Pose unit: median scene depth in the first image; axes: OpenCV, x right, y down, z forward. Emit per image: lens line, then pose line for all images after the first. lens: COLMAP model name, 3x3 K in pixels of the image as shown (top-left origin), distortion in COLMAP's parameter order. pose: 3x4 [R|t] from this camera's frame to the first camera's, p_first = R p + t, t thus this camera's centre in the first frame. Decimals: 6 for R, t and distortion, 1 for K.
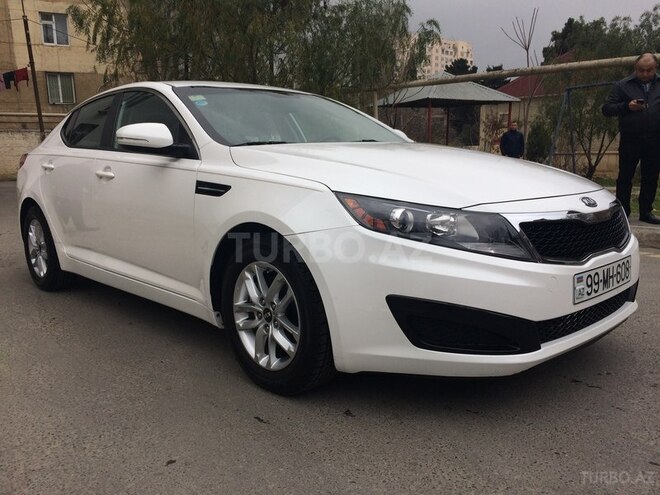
lens RADIAL K [[567.8, 0, 328.6], [0, 567.8, 248.7], [0, 0, 1]] dist [0.049490, -0.056294]
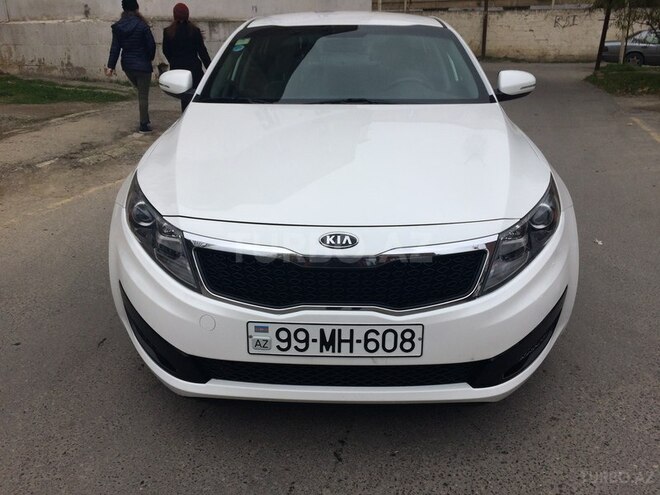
lens RADIAL K [[567.8, 0, 335.3], [0, 567.8, 244.4], [0, 0, 1]] dist [0.049490, -0.056294]
pose [[0.704168, 0.265698, -0.658446, 0.971574], [-0.126939, 0.959515, 0.251433, -0.271656], [0.698594, -0.093469, 0.709387, 0.469056]]
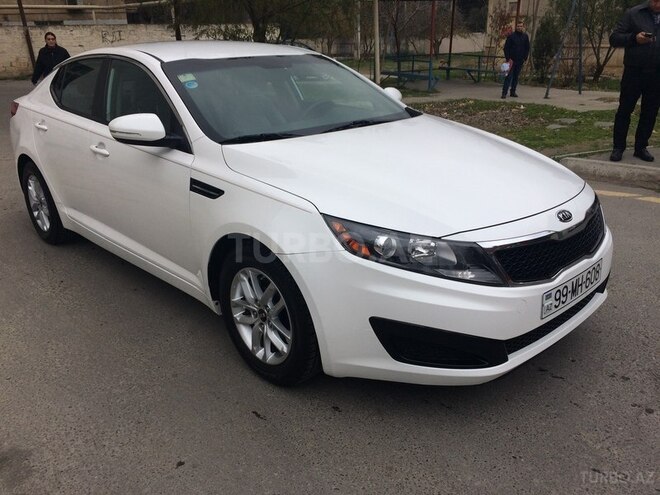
lens RADIAL K [[567.8, 0, 330.6], [0, 567.8, 248.4], [0, 0, 1]] dist [0.049490, -0.056294]
pose [[0.999990, -0.003655, 0.002513, 0.021949], [0.003107, 0.981536, 0.191255, -0.230298], [-0.003166, -0.191245, 0.981537, -0.042542]]
